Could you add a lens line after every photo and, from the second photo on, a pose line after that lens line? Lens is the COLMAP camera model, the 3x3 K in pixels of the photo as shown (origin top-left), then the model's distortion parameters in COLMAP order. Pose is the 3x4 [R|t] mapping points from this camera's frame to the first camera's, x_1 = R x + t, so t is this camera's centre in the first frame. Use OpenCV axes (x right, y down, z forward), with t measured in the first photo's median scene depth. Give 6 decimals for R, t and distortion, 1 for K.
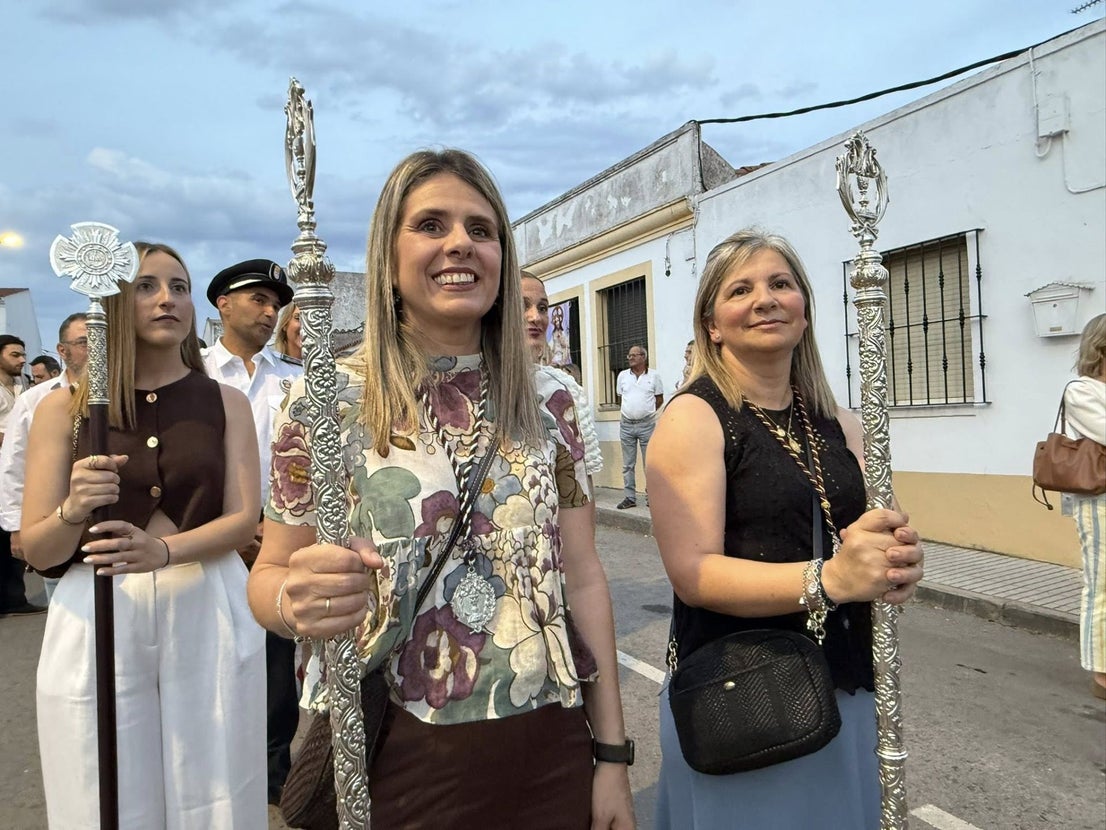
lens RADIAL K [[765.8, 0, 559.7], [0, 765.8, 409.5], [0, 0, 1]] dist [0.001952, 0.001734]
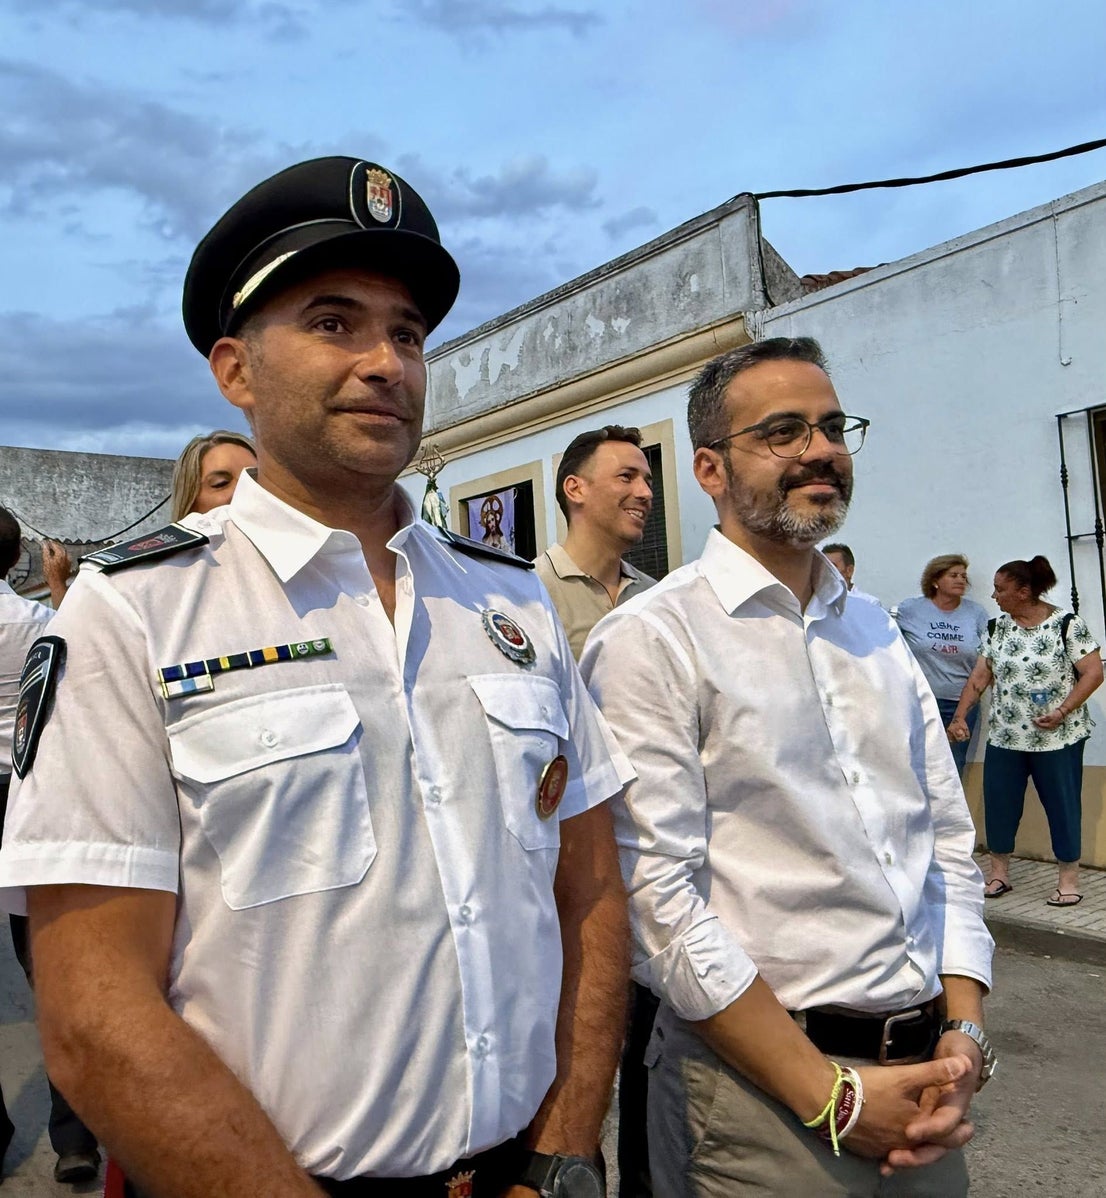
lens RADIAL K [[1100.9, 0, 510.8], [0, 1100.9, 593.9], [0, 0, 1]] dist [0.011201, 0.019355]
pose [[0.991876, -0.001605, 0.127199, -0.105199], [0.009350, 0.998136, -0.060314, -0.004428], [-0.126865, 0.061013, 0.990042, 0.141582]]
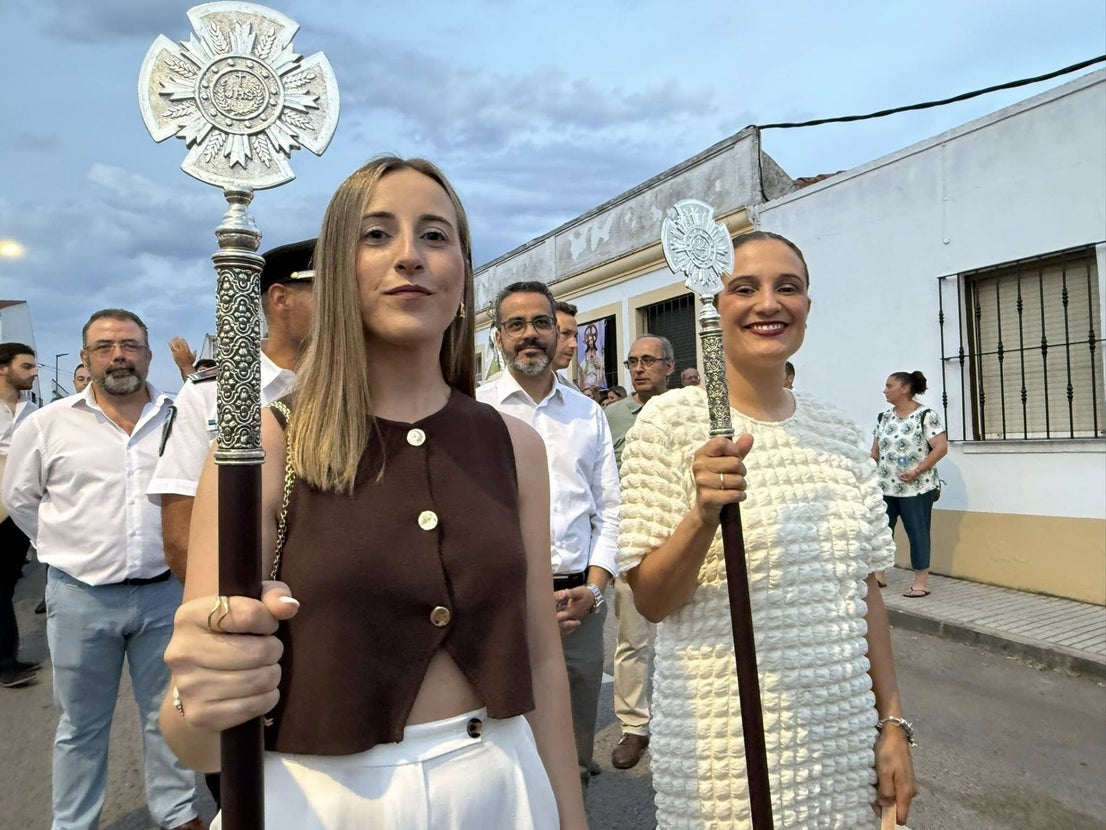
lens RADIAL K [[763.1, 0, 553.0], [0, 763.1, 415.0], [0, 0, 1]] dist [0.000961, -0.000143]
pose [[0.999859, 0.016672, 0.002108, -0.052413], [-0.016620, 0.999611, -0.022403, -0.002601], [-0.002481, 0.022365, 0.999747, 0.073194]]
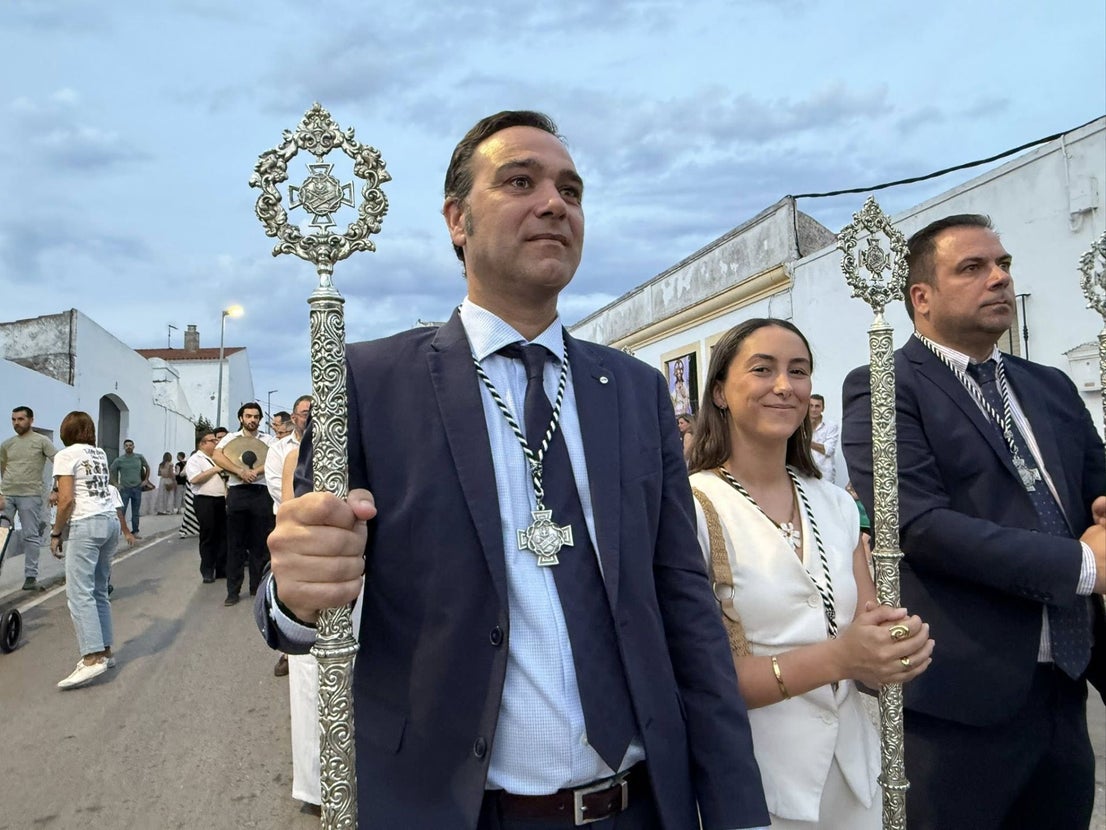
lens RADIAL K [[765.8, 0, 559.7], [0, 765.8, 409.5], [0, 0, 1]] dist [0.001952, 0.001734]
pose [[0.975734, -0.007685, -0.218824, 0.075038], [-0.003522, 0.998704, -0.050777, -0.007187], [0.218930, 0.050316, 0.974442, -0.119121]]
